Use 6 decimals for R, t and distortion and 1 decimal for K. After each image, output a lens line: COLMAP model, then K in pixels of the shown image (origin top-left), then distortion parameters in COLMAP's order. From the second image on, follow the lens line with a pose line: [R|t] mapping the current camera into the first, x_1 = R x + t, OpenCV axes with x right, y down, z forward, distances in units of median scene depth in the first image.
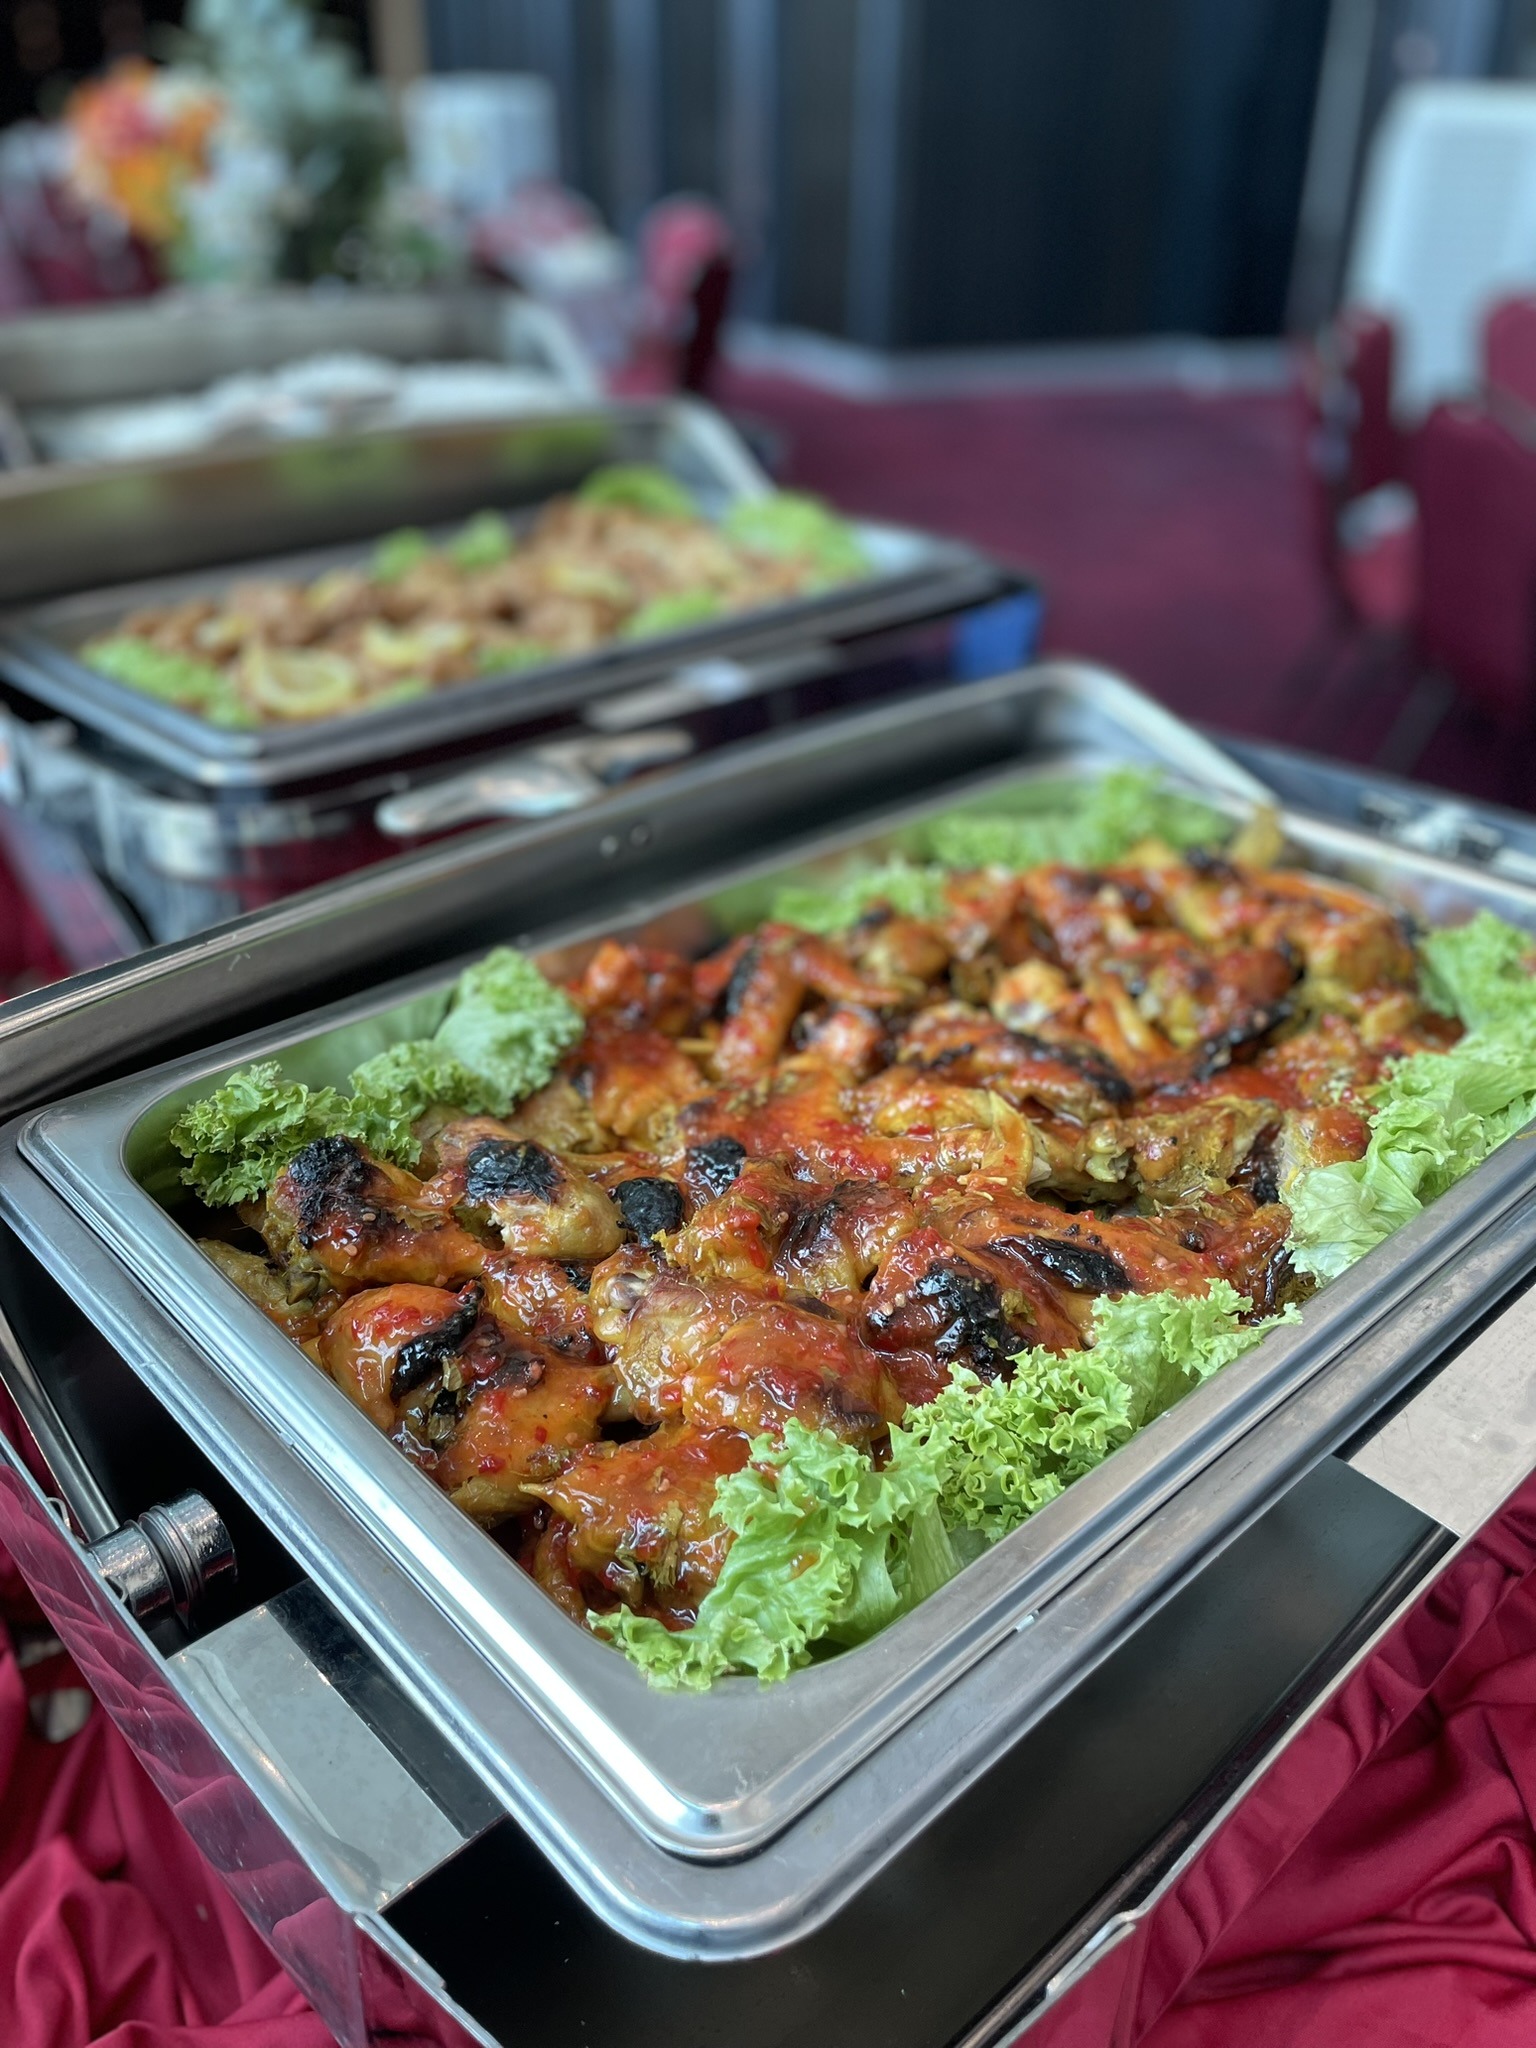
lens RADIAL K [[1553.3, 0, 768.0], [0, 1553.3, 1024.0], [0, 0, 1]] dist [0.006739, 0.000036]
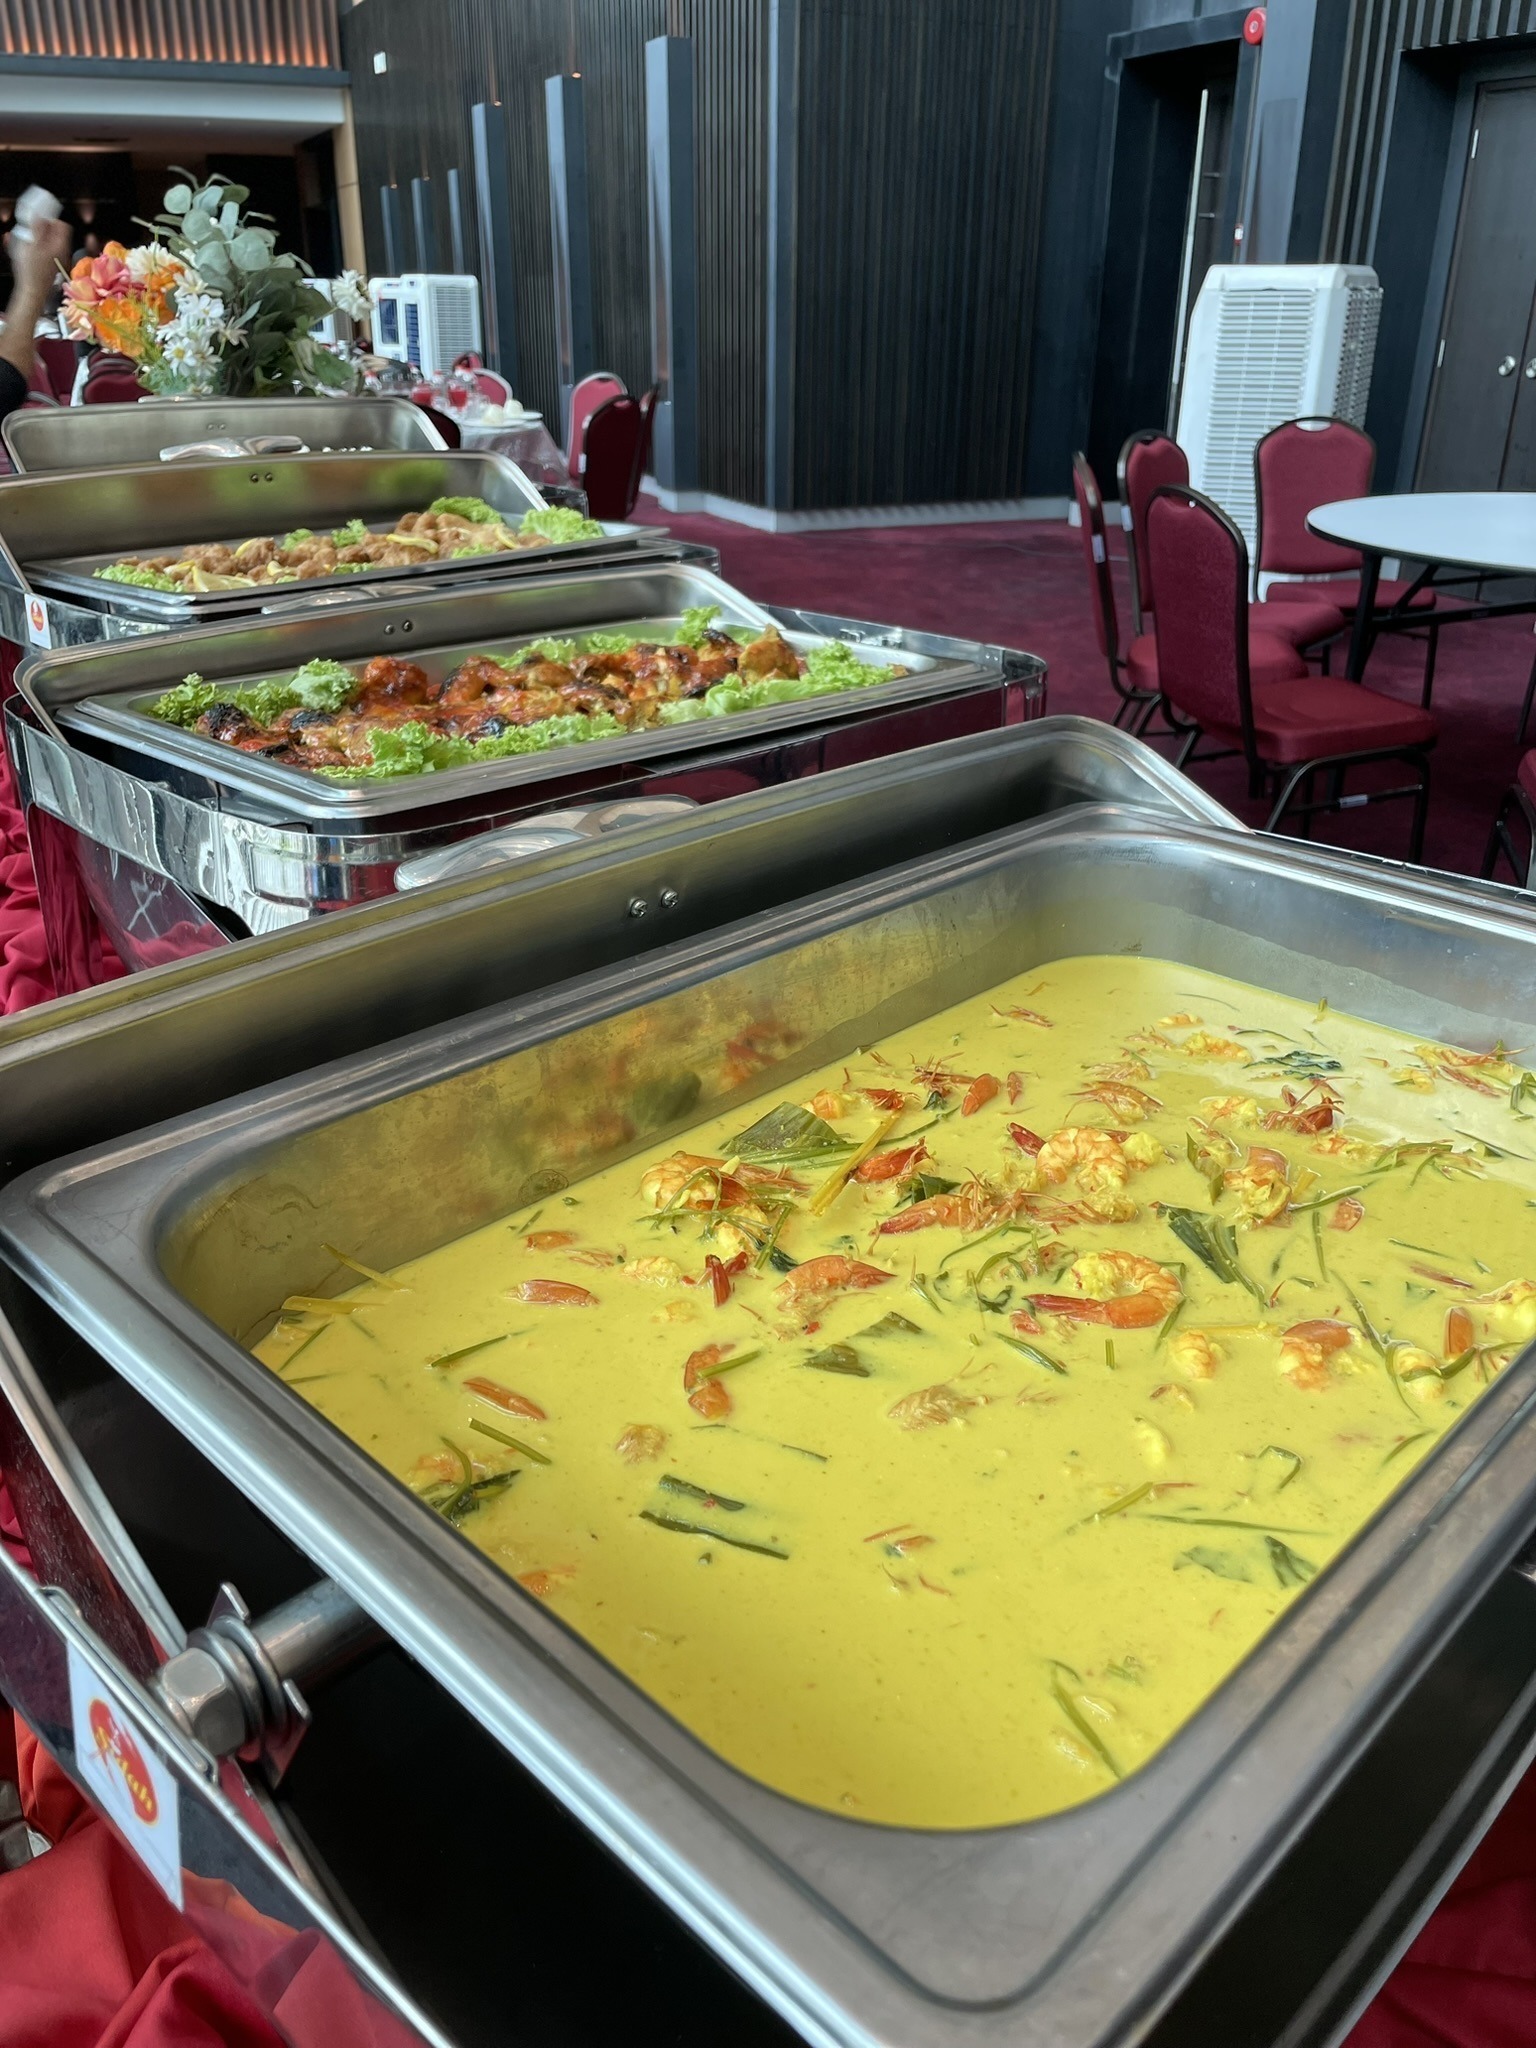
lens RADIAL K [[1553.3, 0, 768.0], [0, 1553.3, 1024.0], [0, 0, 1]] dist [0.006739, 0.000036]
pose [[0.999358, -0.017399, 0.031334, 0.112348], [0.020299, 0.995295, -0.094745, 0.214278], [-0.029538, 0.095320, 0.995008, -0.317197]]
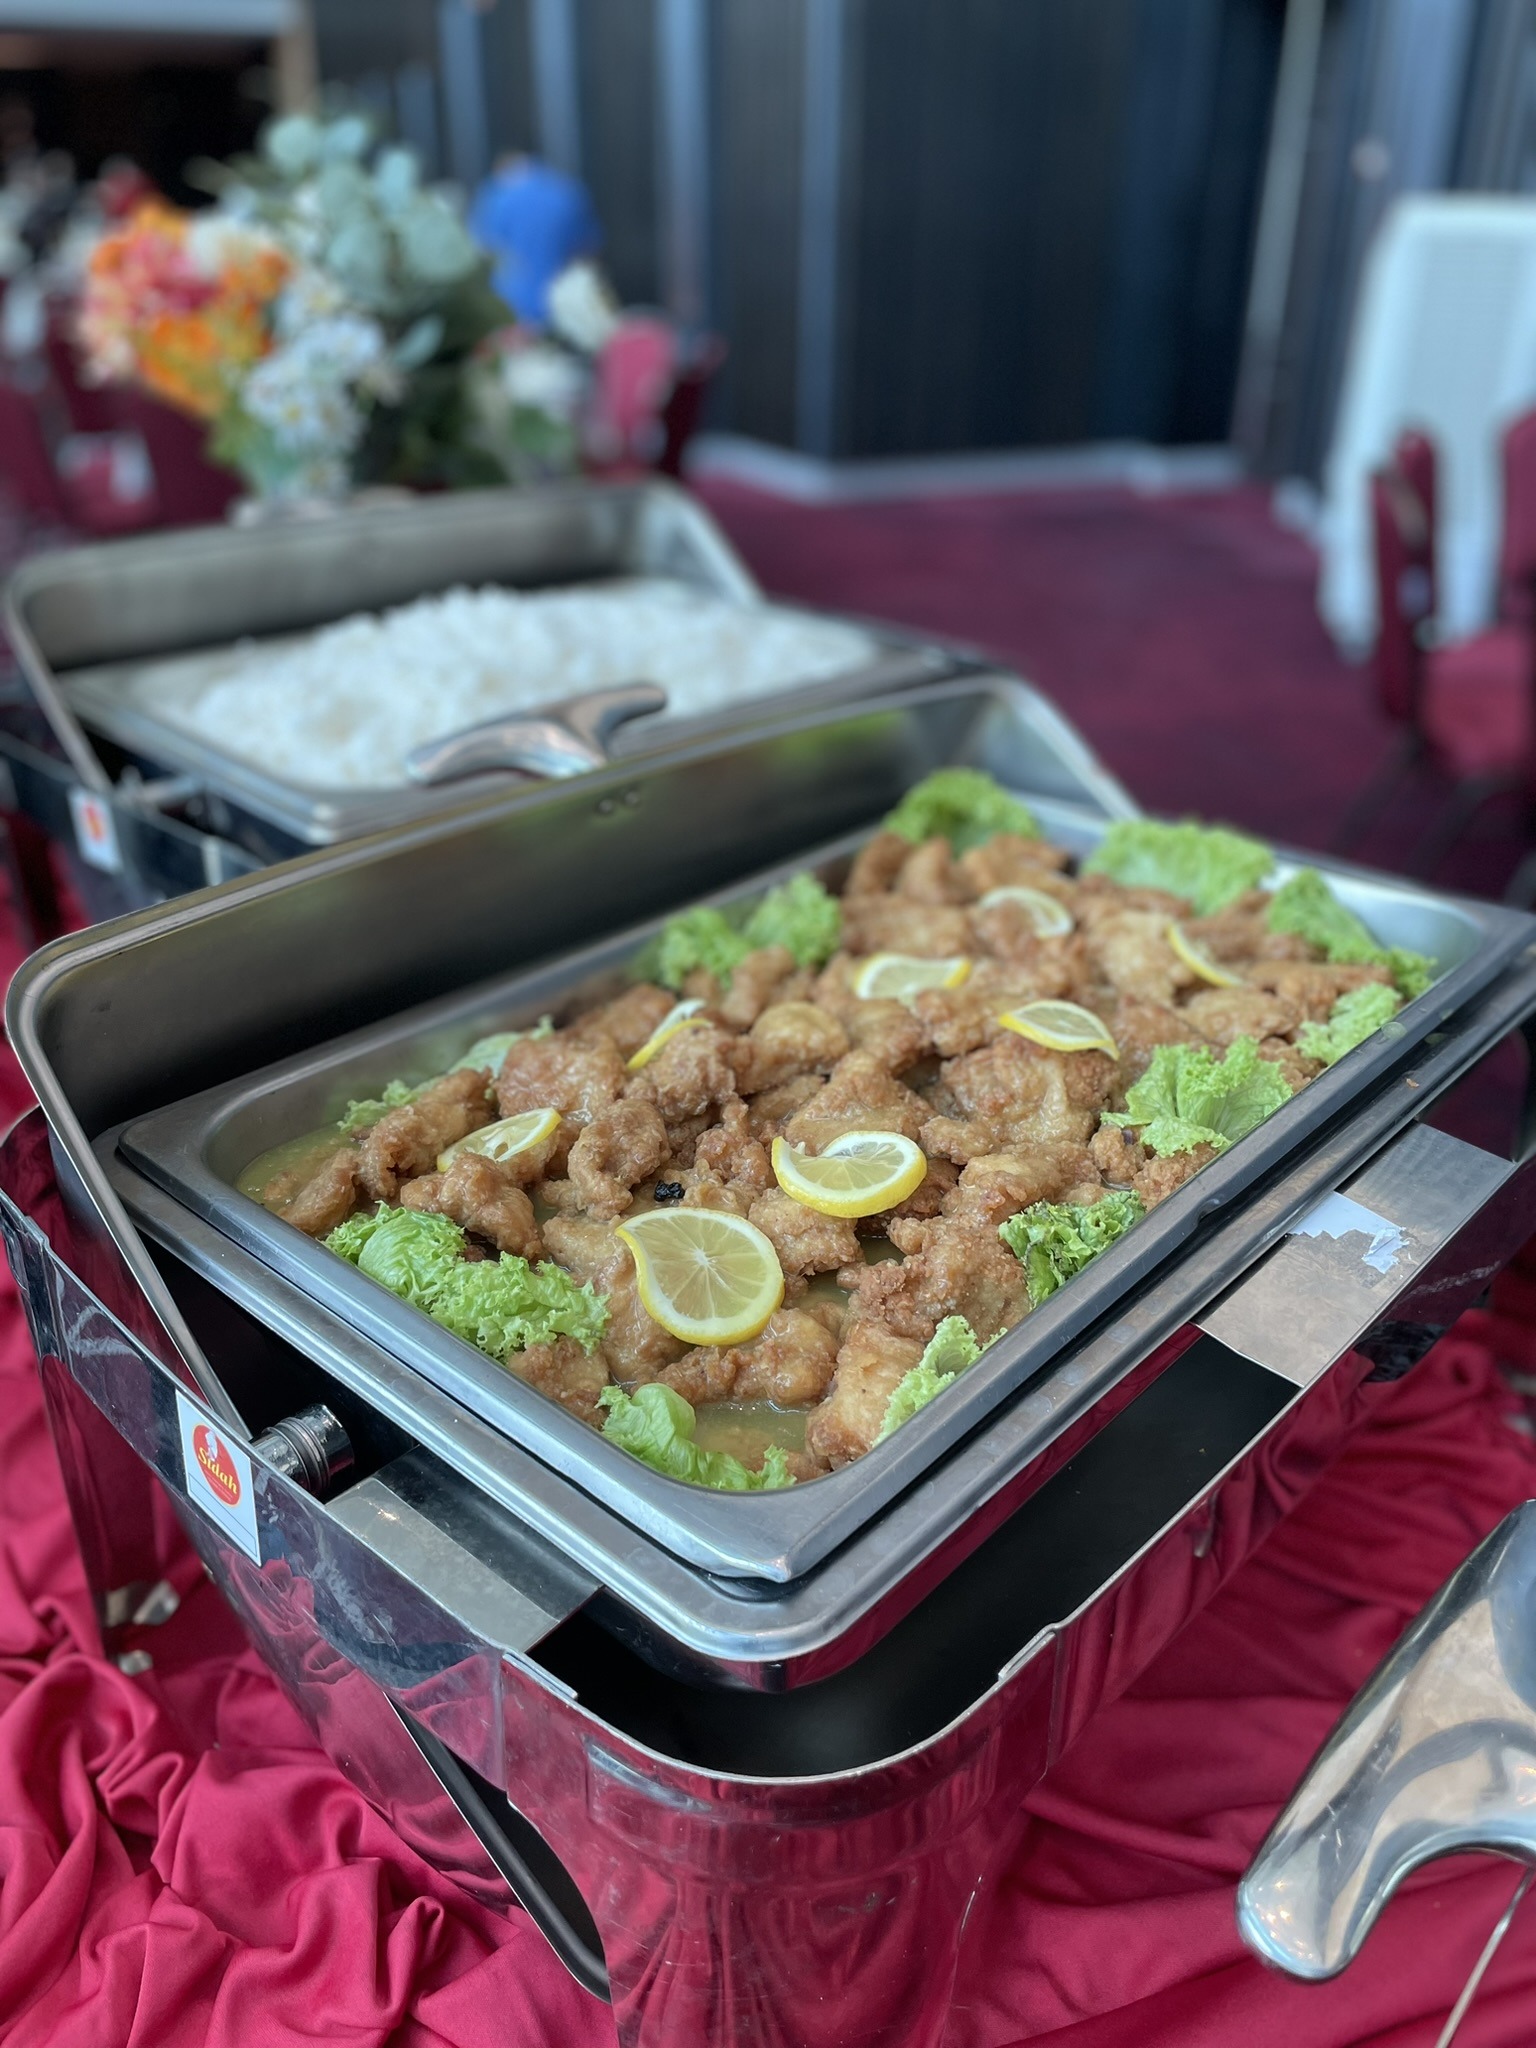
lens RADIAL K [[1602.8, 0, 768.0], [0, 1602.8, 1024.0], [0, 0, 1]] dist [-0.003481, -0.003272]
pose [[0.997094, -0.020896, 0.073253, -0.178078], [0.024946, 0.998184, -0.054822, -0.156490], [-0.071975, 0.056490, 0.995805, 0.204110]]
